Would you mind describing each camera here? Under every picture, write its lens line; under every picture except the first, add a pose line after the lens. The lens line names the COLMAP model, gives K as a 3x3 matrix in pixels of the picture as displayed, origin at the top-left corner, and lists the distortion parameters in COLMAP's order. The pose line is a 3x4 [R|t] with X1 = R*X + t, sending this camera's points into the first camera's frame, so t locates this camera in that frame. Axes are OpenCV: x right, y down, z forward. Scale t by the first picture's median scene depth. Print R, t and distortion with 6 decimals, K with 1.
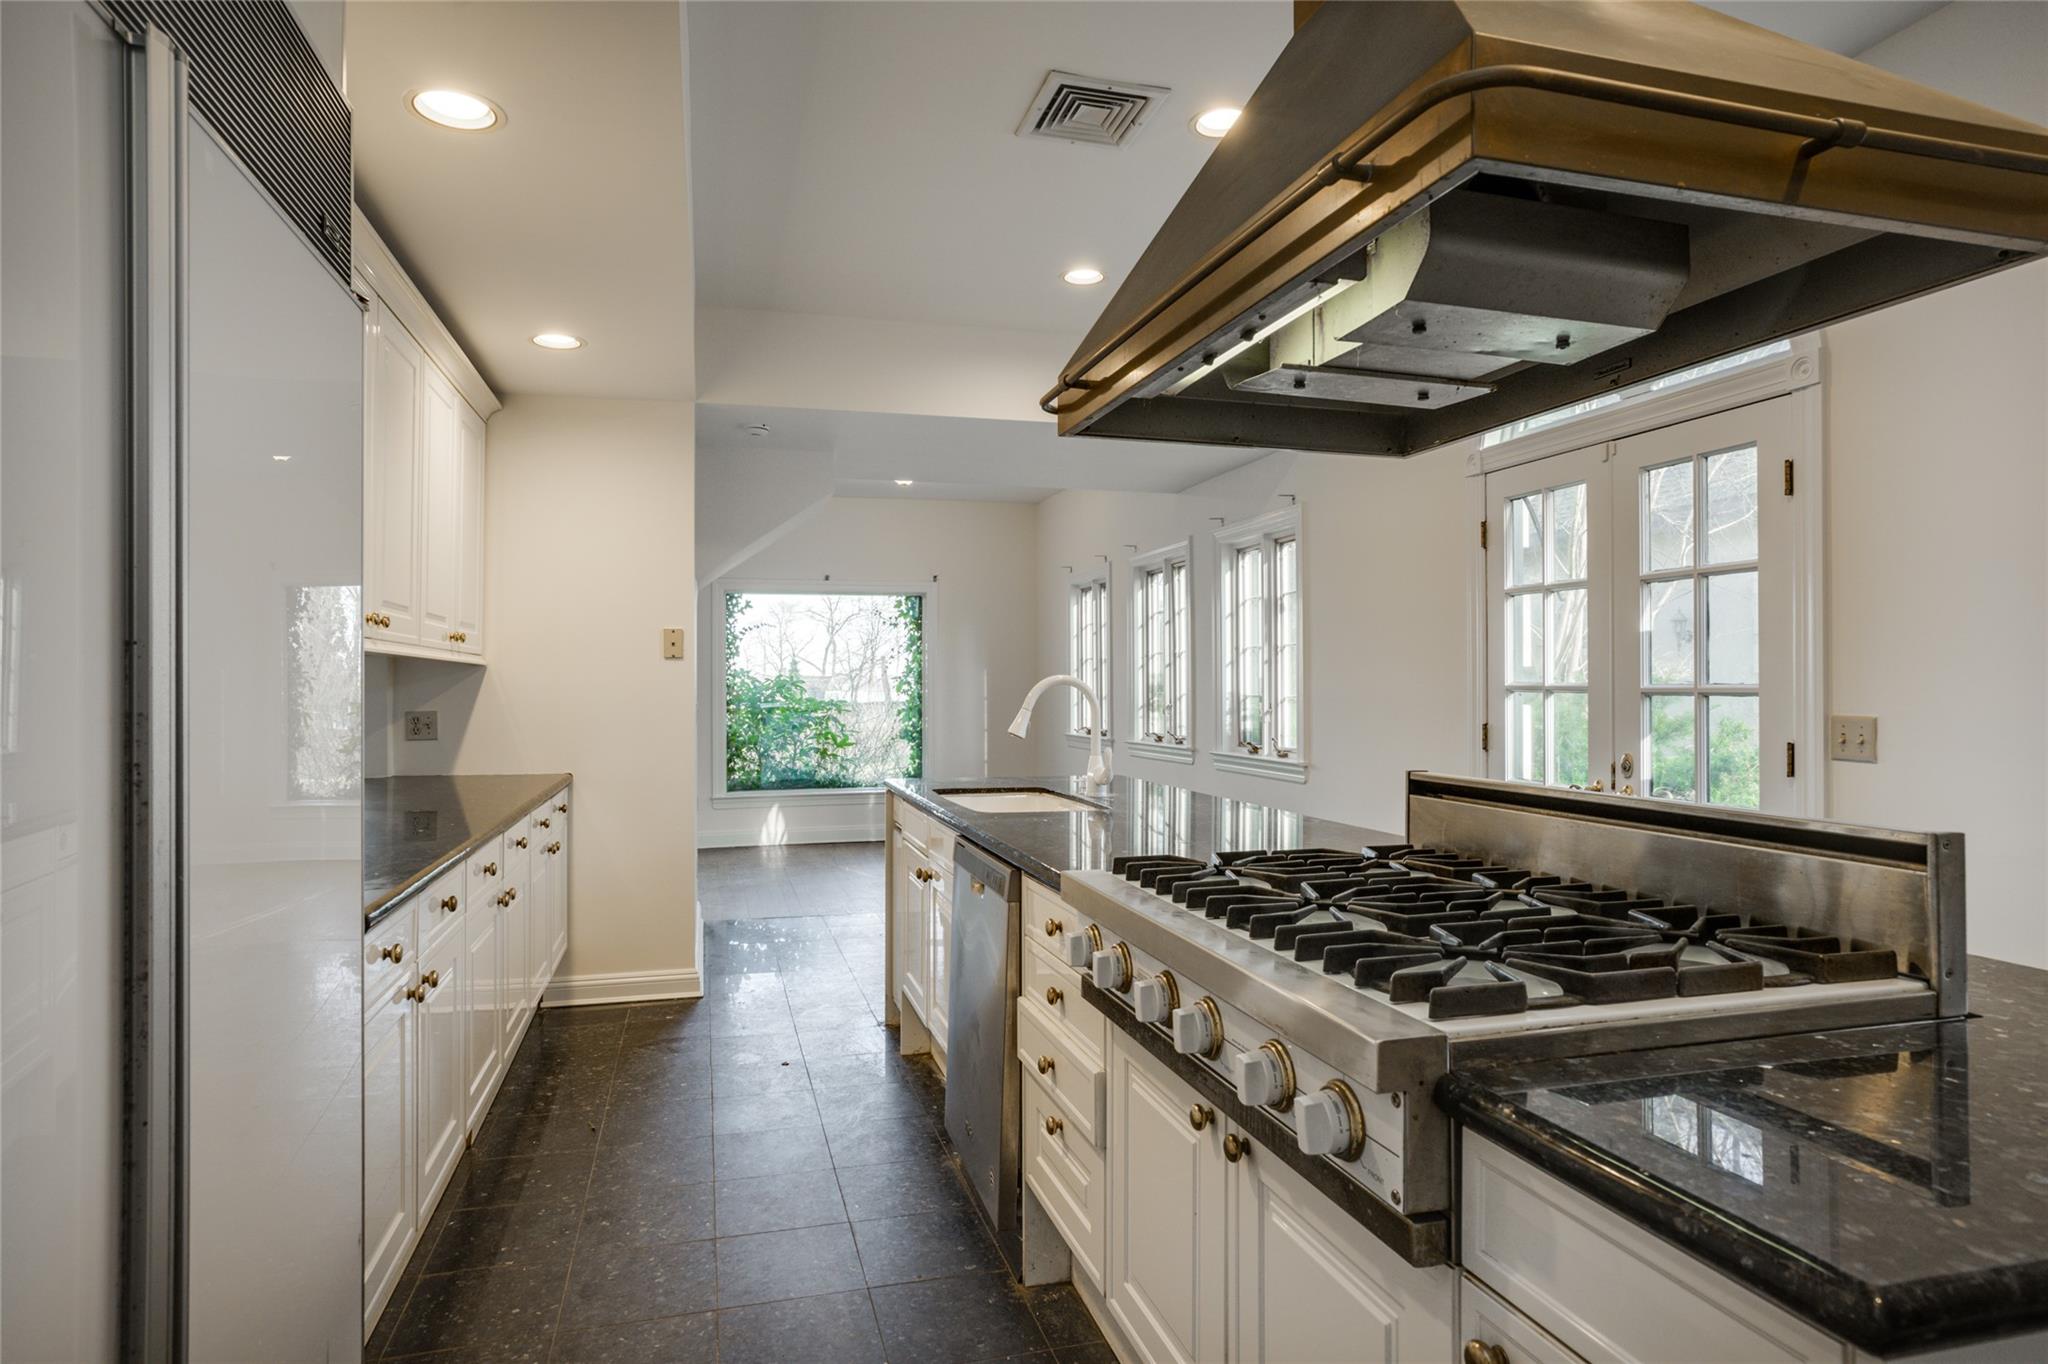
lens RADIAL K [[1142.4, 0, 1024.4], [0, 1142.4, 680.8], [0, 0, 1]] dist [-0.000581, -0.000039]
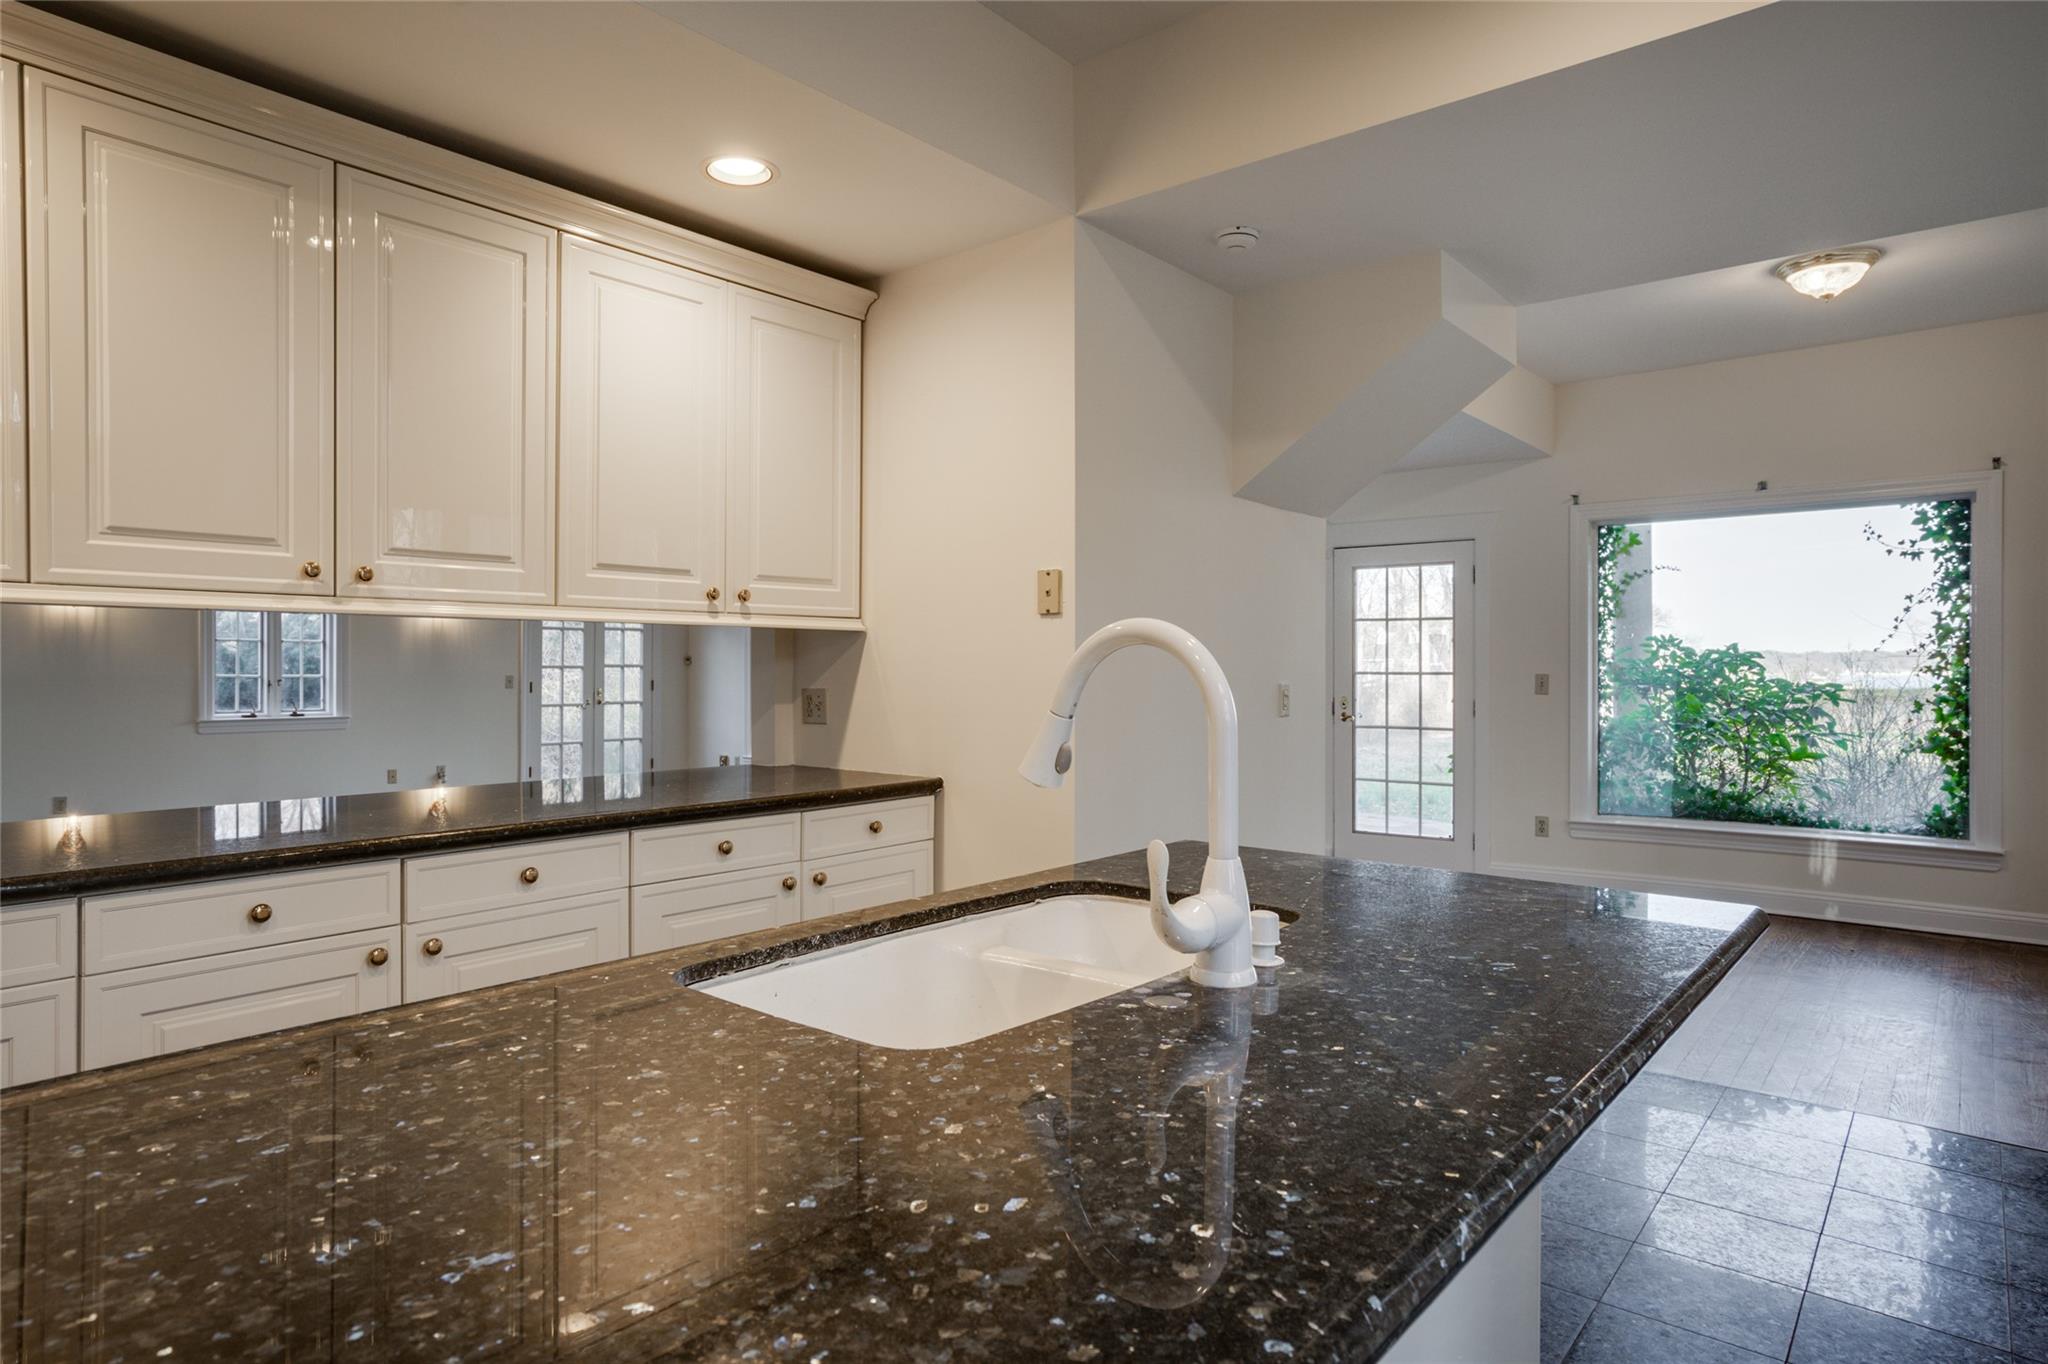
lens RADIAL K [[1195.5, 0, 1028.6], [0, 1195.5, 665.0], [0, 0, 1]] dist [-0.003689, -0.000834]
pose [[0.577039, 0.002422, -0.816713, 0.120532], [0.002856, 0.999984, 0.004983, 0.002665], [0.816711, -0.005208, 0.577023, 0.290281]]
